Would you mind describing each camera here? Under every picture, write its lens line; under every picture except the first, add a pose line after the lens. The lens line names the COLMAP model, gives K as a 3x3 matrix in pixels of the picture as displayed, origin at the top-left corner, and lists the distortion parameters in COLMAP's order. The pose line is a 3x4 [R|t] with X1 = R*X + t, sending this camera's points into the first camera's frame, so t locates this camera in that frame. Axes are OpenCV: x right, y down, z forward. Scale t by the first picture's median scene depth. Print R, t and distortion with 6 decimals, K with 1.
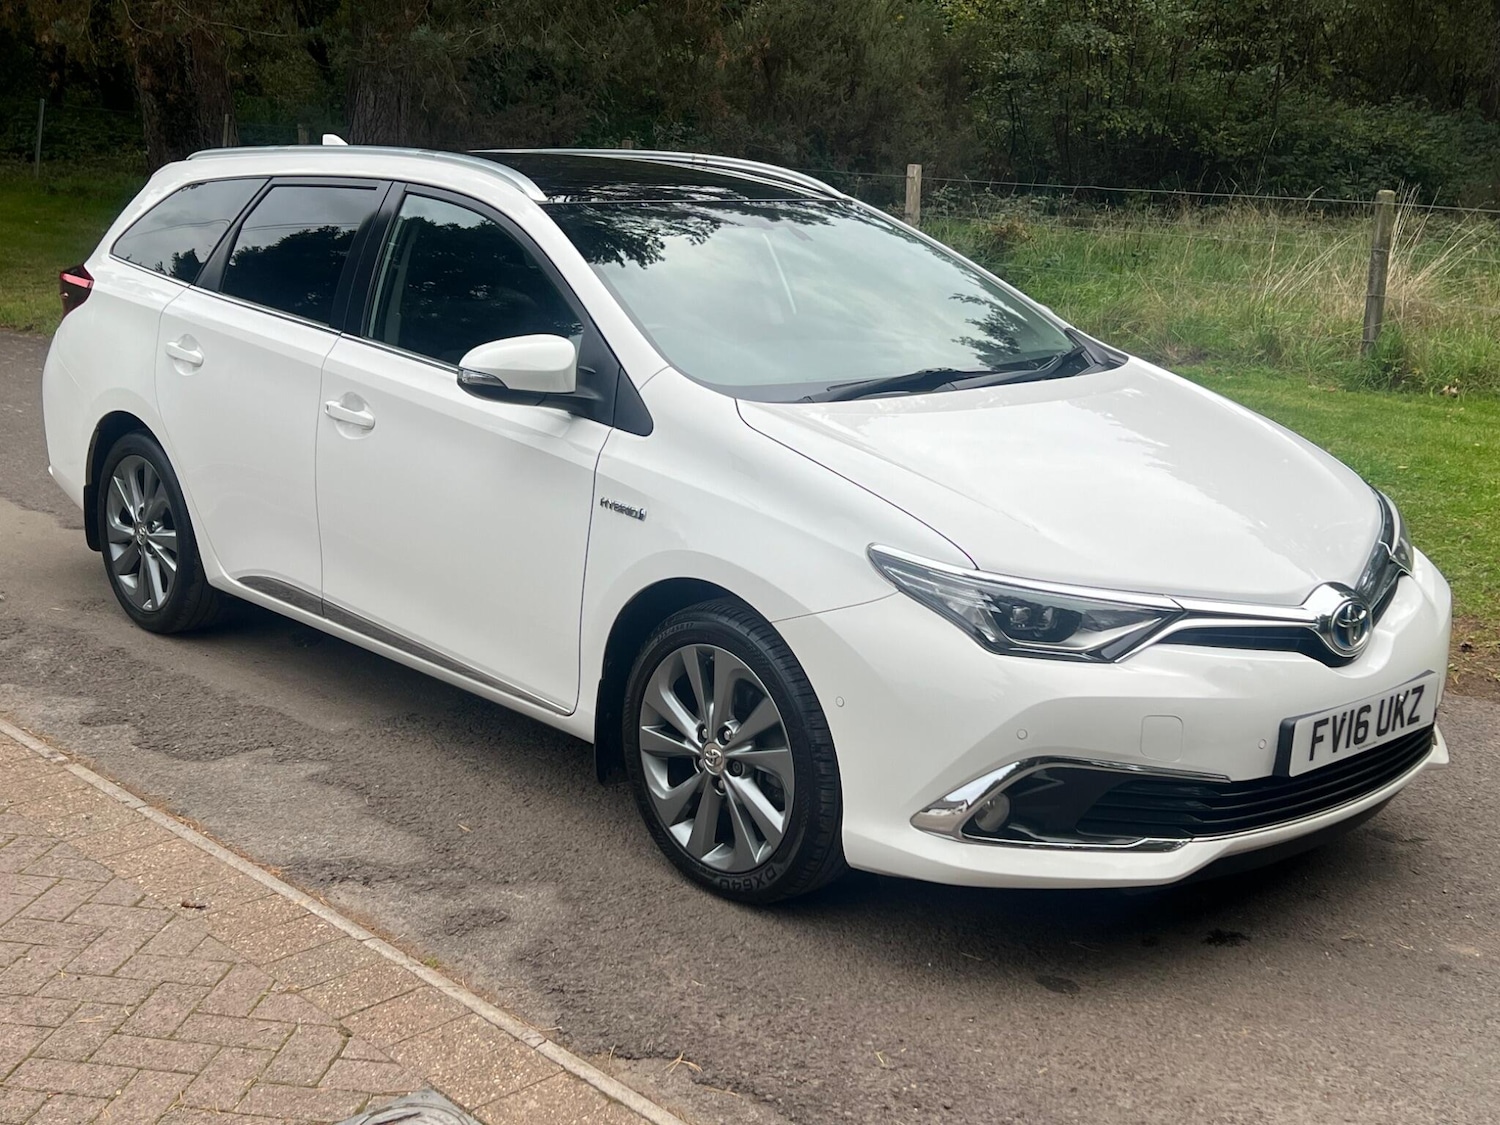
lens RADIAL K [[1881.2, 0, 758.6], [0, 1881.2, 564.7], [0, 0, 1]] dist [0.143960, -0.362311]
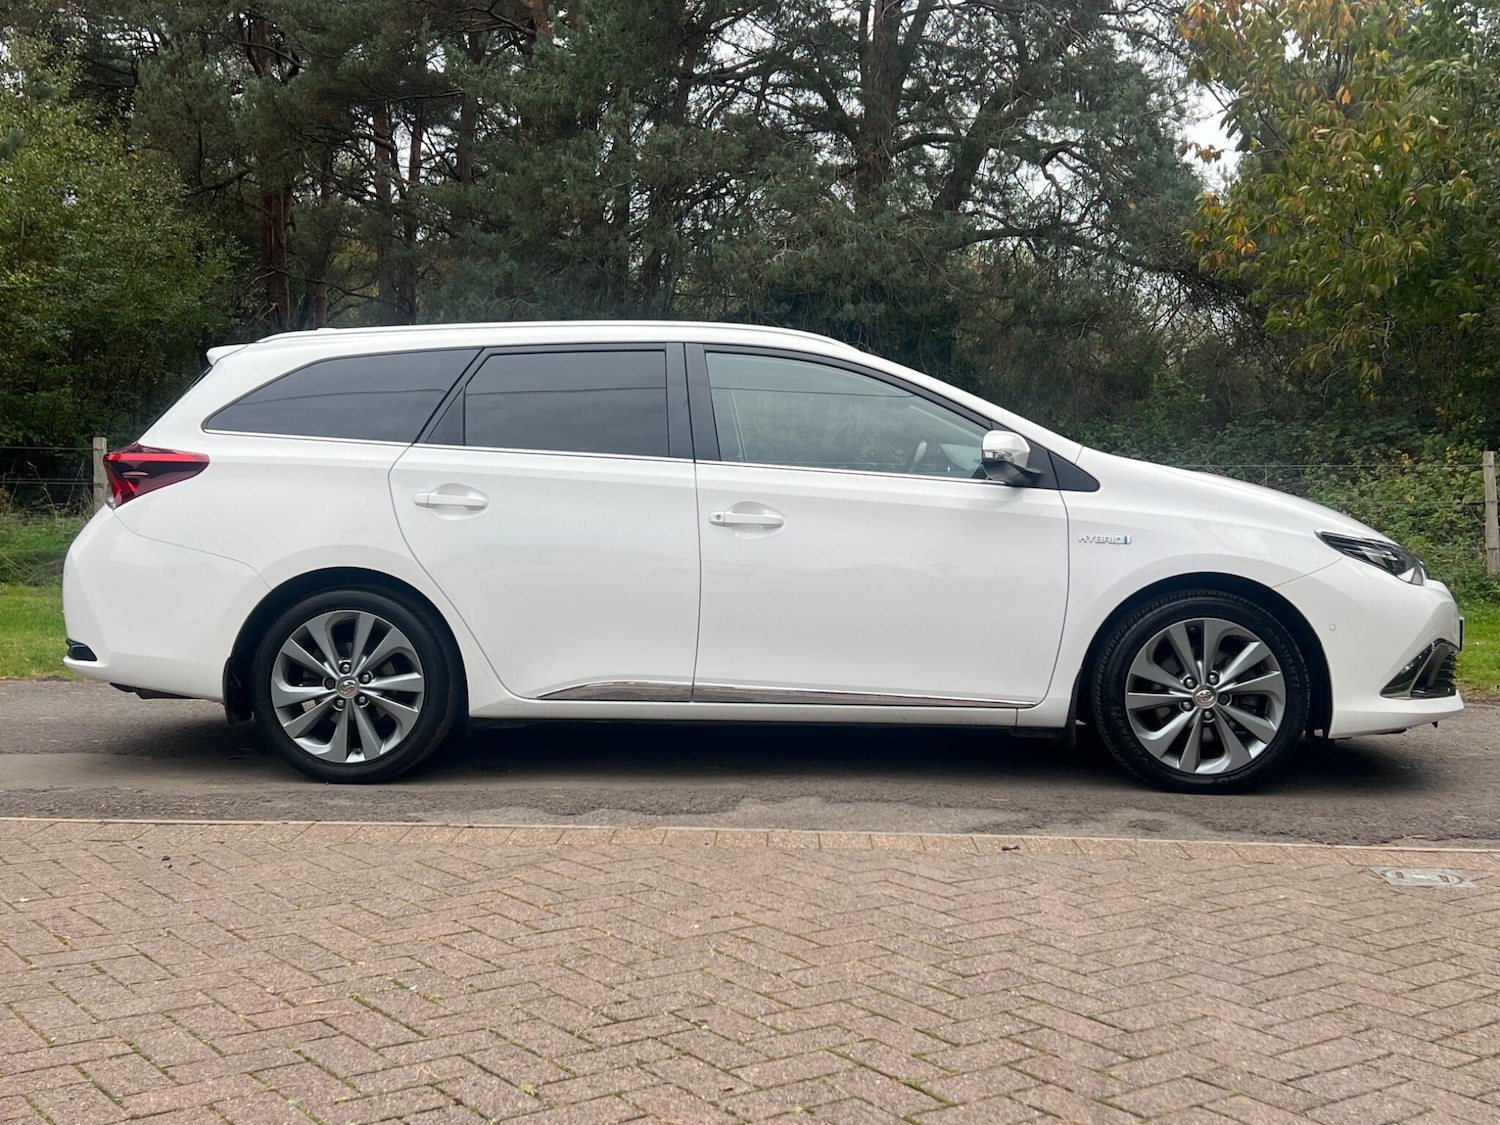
lens RADIAL K [[1757.9, 0, 751.9], [0, 1757.9, 569.4], [0, 0, 1]] dist [0.132367, -0.323543]
pose [[0.709338, -0.046852, 0.703309, -1.229807], [0.174773, 0.978321, -0.111098, 0.096906], [-0.682857, 0.201725, 0.702149, 0.247738]]
